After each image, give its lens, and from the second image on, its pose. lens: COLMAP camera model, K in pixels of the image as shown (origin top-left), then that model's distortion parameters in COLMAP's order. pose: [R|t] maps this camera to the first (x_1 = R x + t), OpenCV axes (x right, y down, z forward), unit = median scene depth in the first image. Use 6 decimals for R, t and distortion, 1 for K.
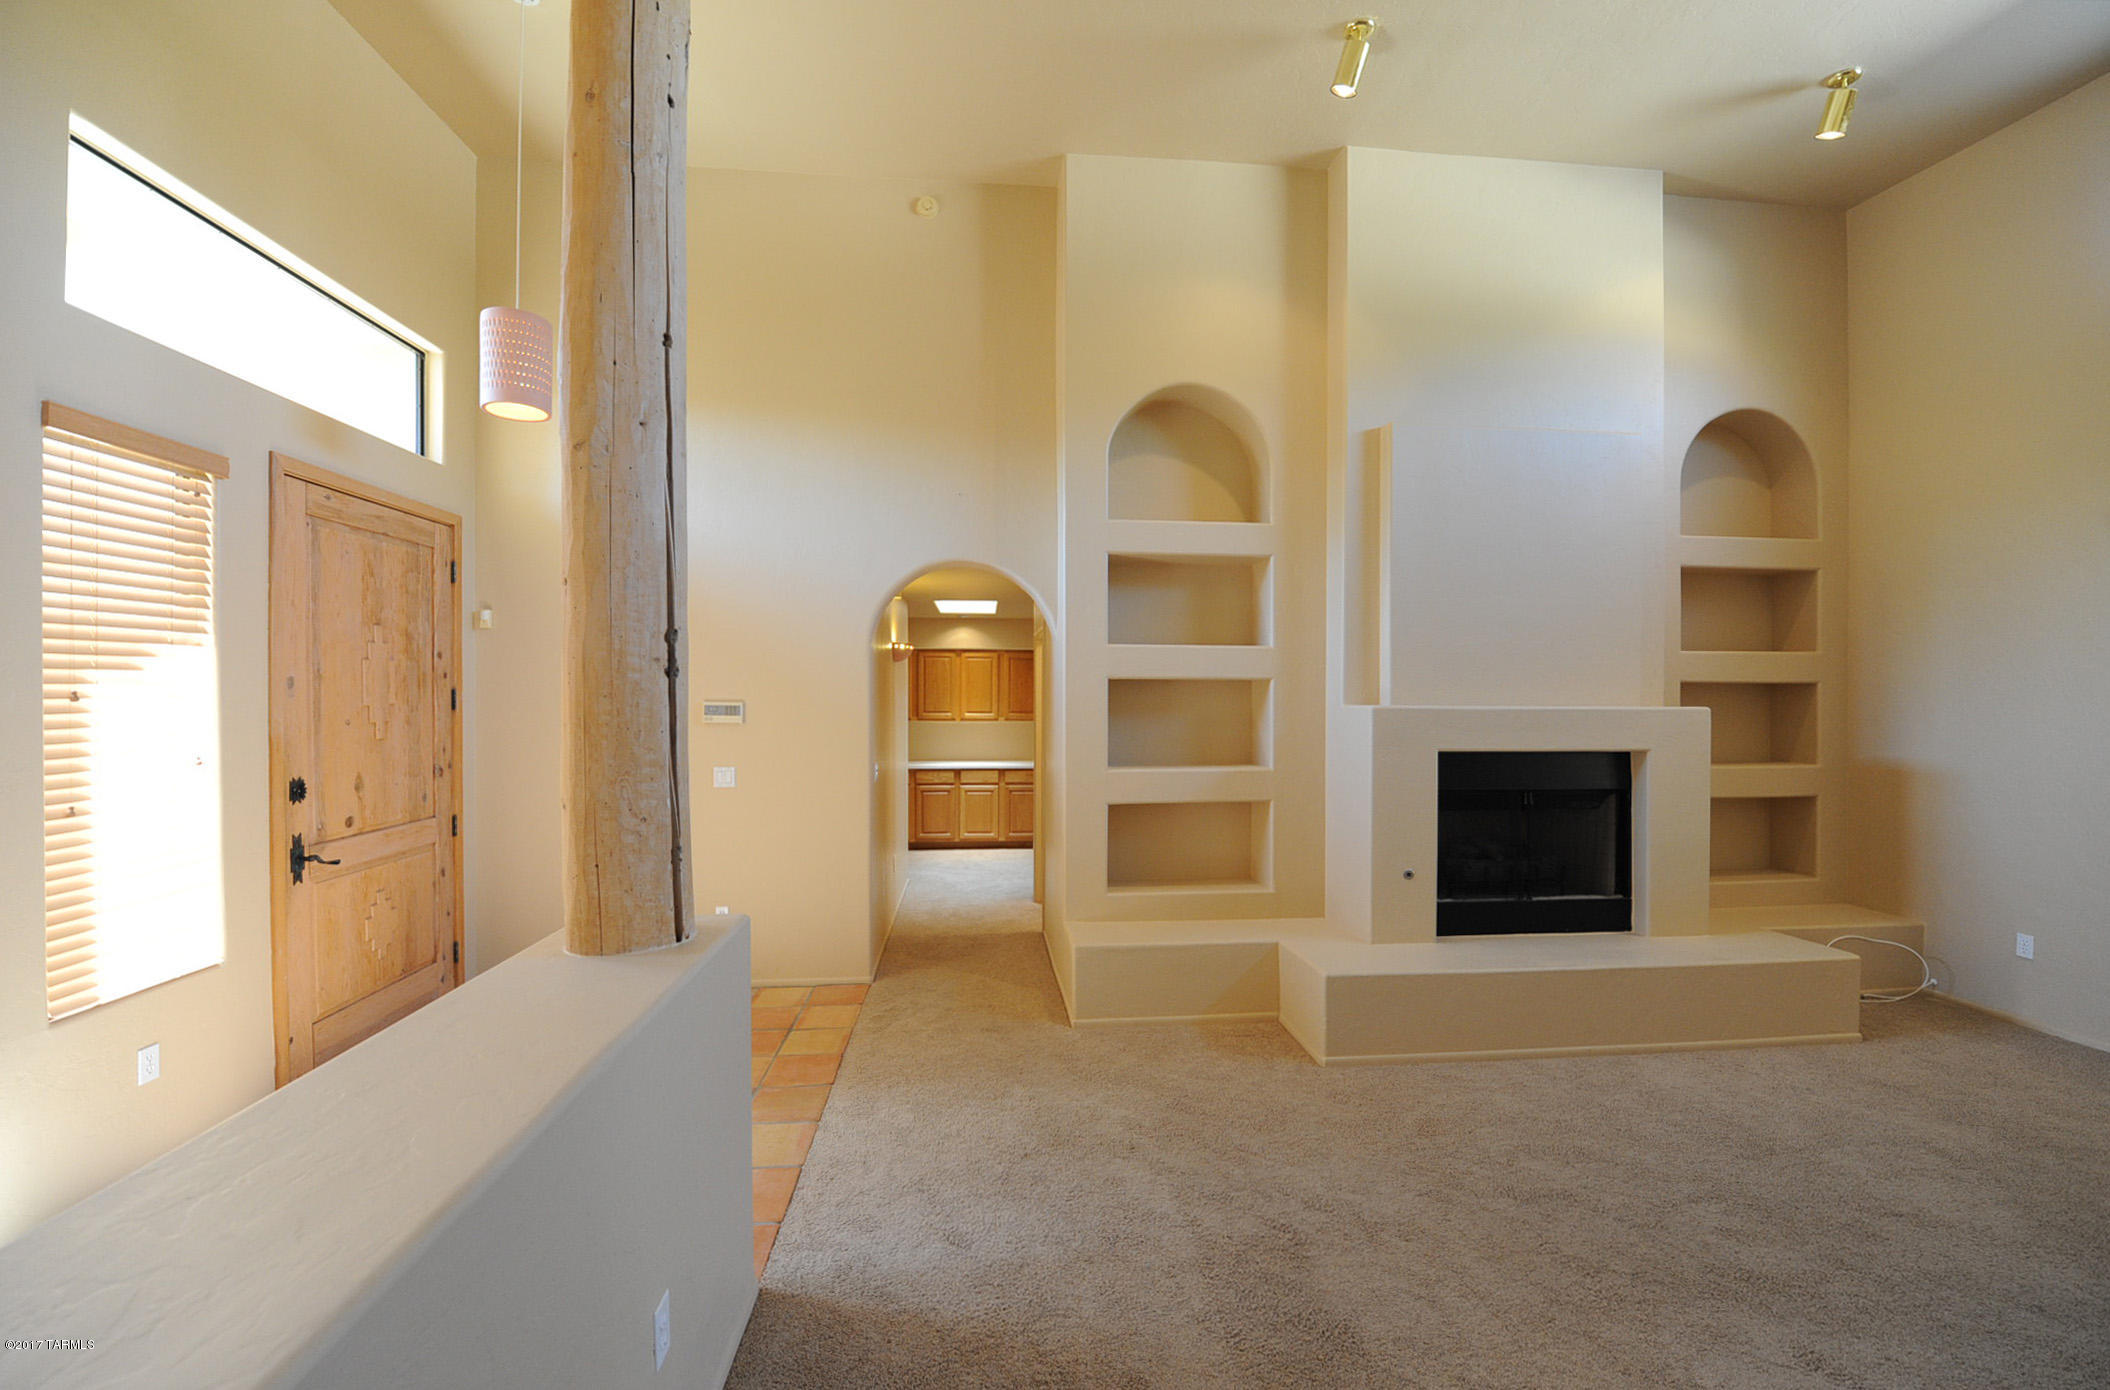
lens RADIAL K [[846.6, 0, 1056.8], [0, 846.6, 699.1], [0, 0, 1]] dist [-0.017709, -0.000144]
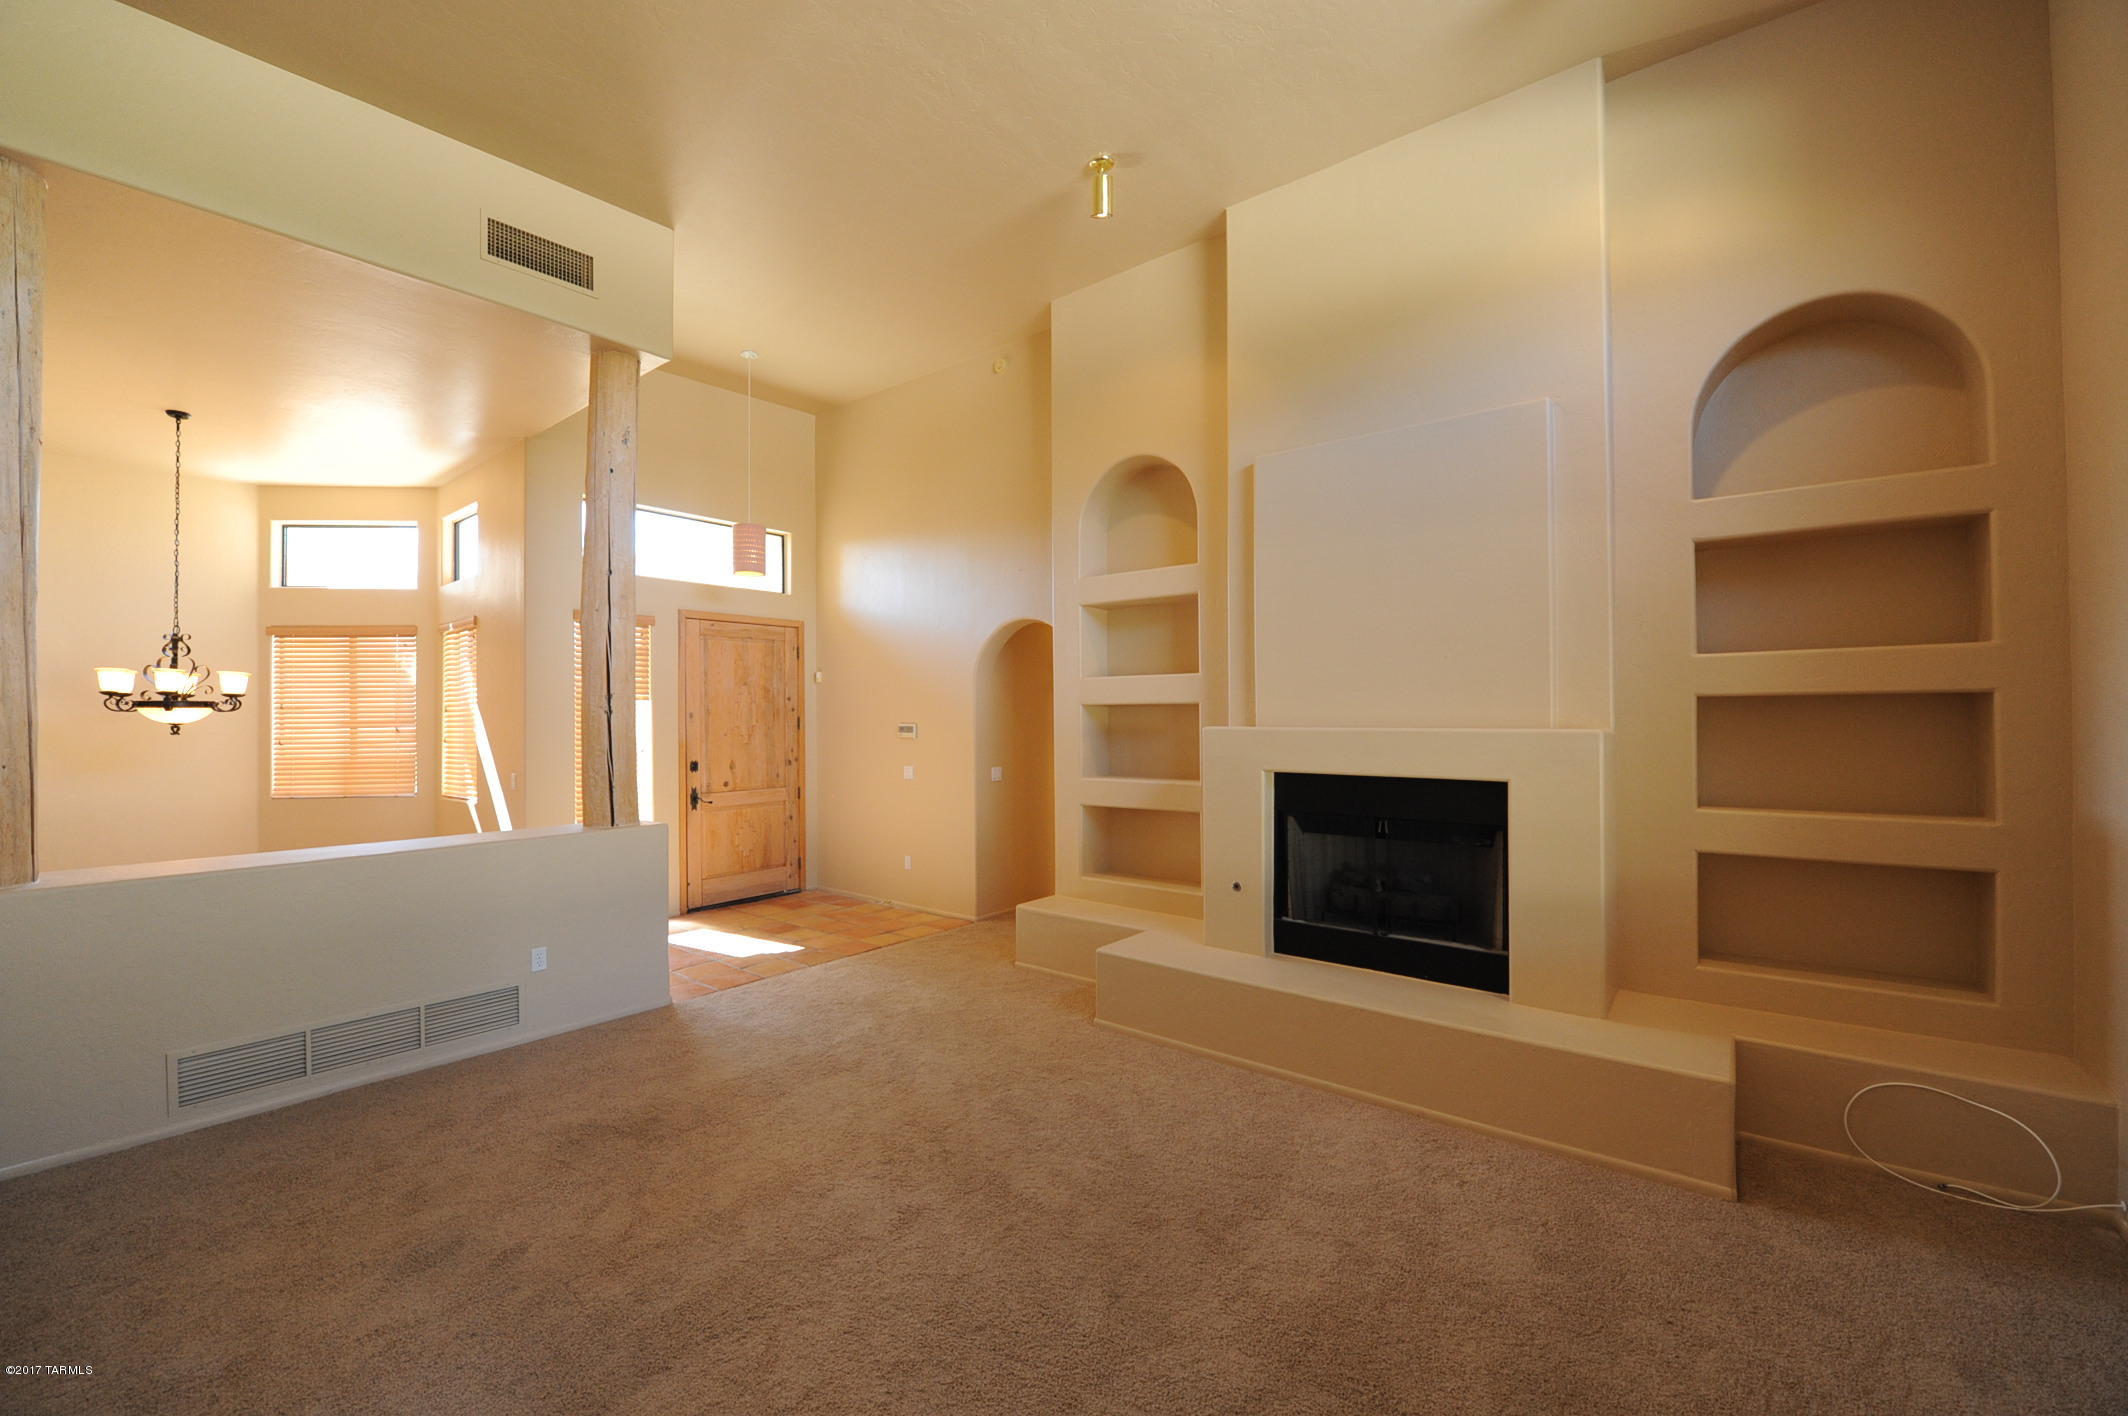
lens RADIAL K [[845.7, 0, 1058.5], [0, 845.7, 712.3], [0, 0, 1]] dist [-0.019057, -0.000039]
pose [[0.719436, -0.011383, -0.694466, 0.977580], [0.003805, 0.999915, -0.012449, 0.002357], [0.694548, 0.006314, 0.719418, 0.081377]]
